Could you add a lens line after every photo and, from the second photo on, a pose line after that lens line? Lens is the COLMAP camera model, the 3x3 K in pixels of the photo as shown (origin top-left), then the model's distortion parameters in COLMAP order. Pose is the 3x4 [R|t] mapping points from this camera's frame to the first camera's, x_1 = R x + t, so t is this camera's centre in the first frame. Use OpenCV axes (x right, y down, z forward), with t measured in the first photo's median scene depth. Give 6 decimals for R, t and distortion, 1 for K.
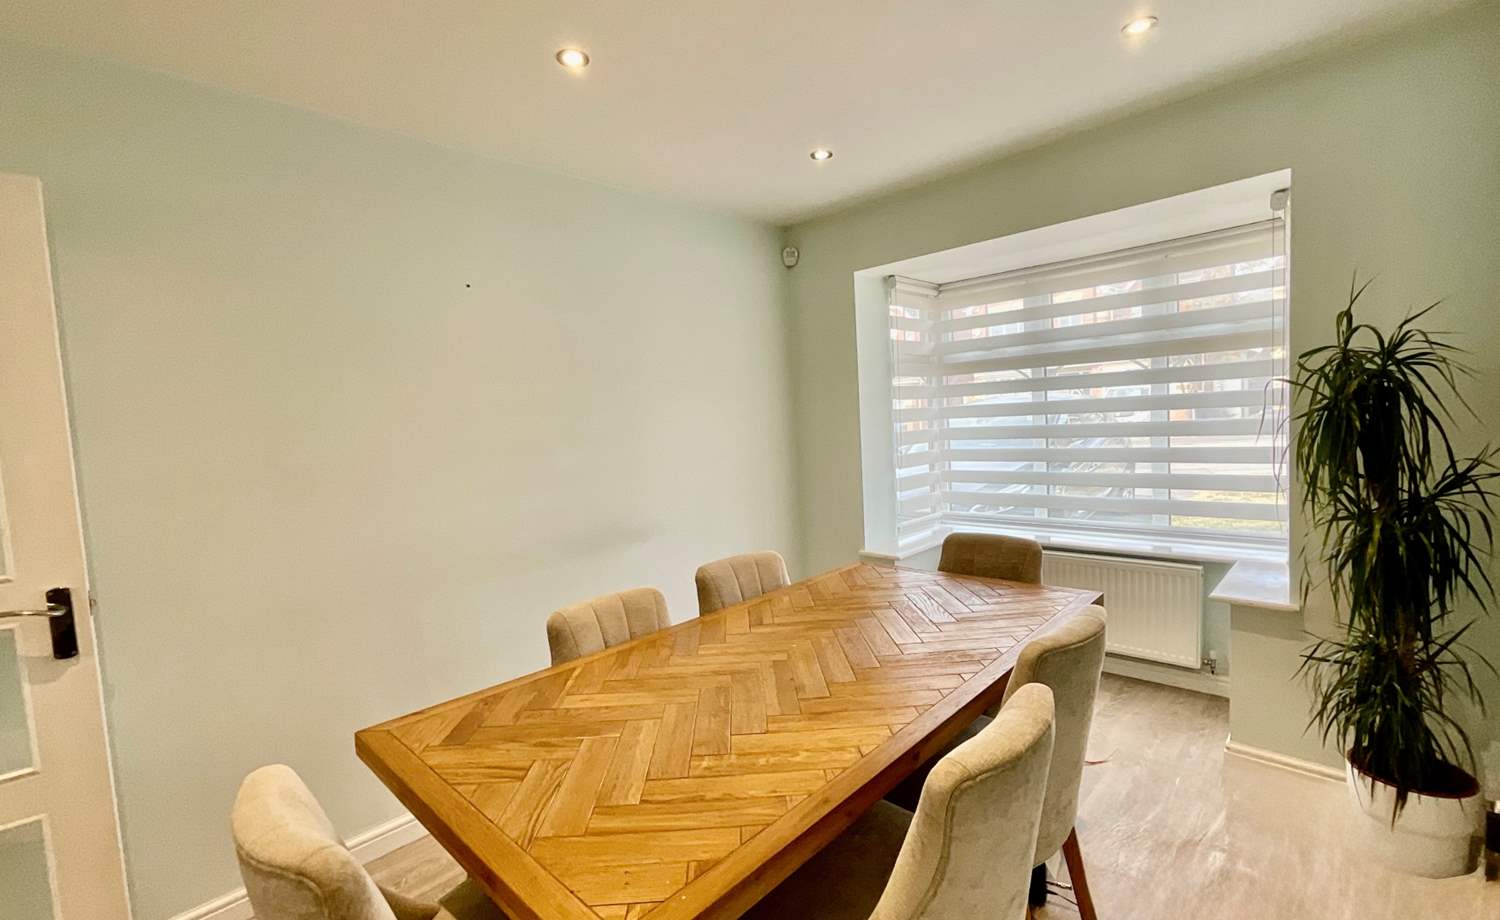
lens RADIAL K [[635.1, 0, 754.6], [0, 635.1, 427.4], [0, 0, 1]] dist [0.046751, 0.000064]
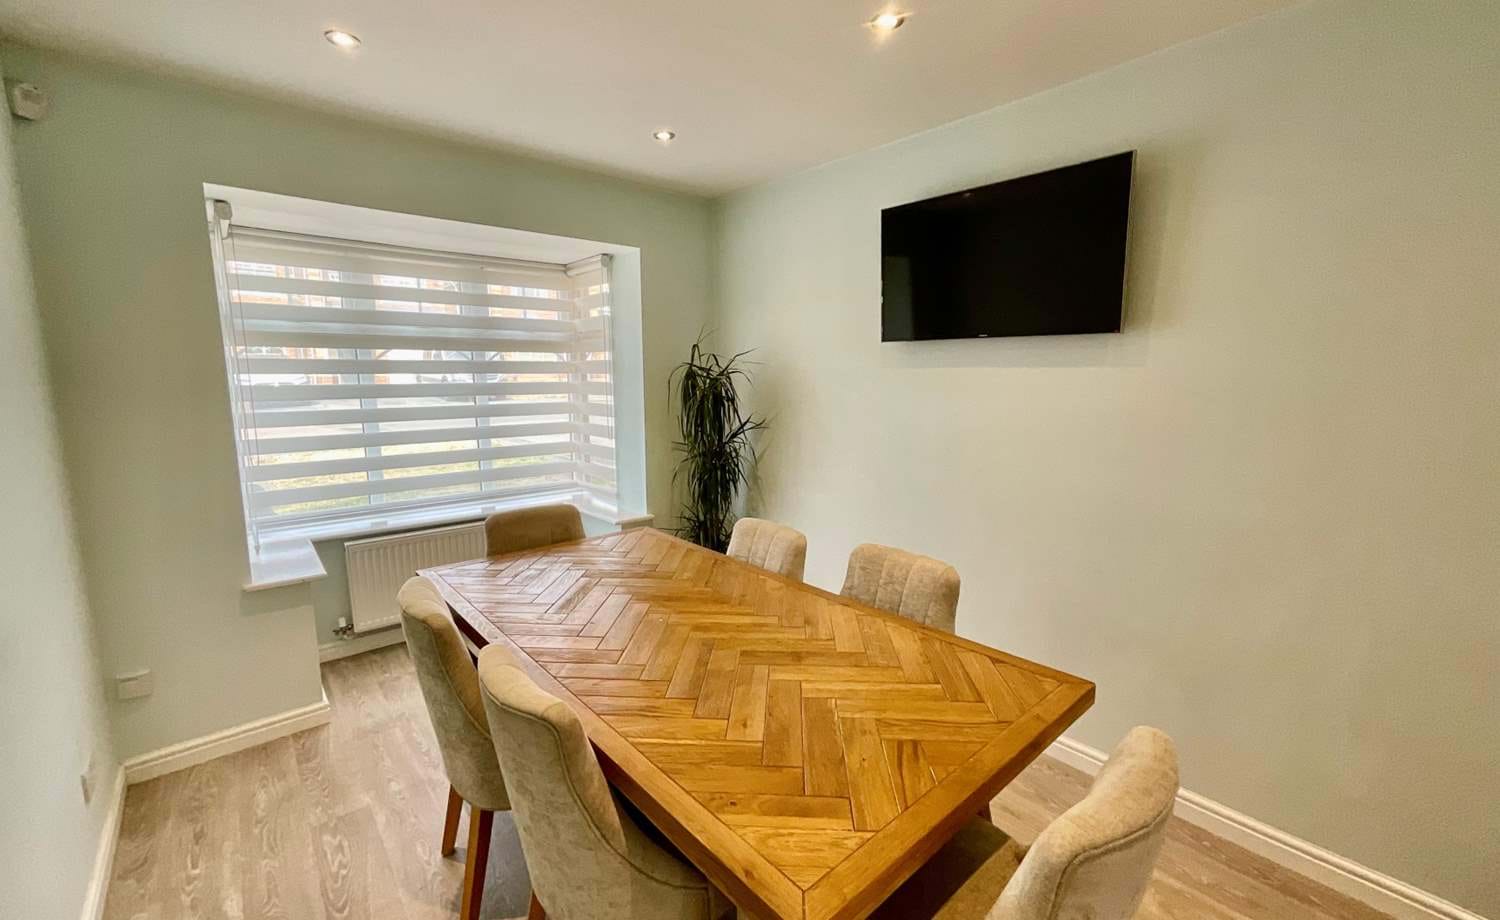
lens RADIAL K [[598.4, 0, 750.0], [0, 598.4, 460.0], [0, 0, 1]] dist [-0.047413, 0.000178]
pose [[0.087077, -0.074681, 0.993398, -0.503333], [0.008946, 0.997204, 0.074183, 0.014854], [-0.996161, 0.002427, 0.087502, 0.471547]]
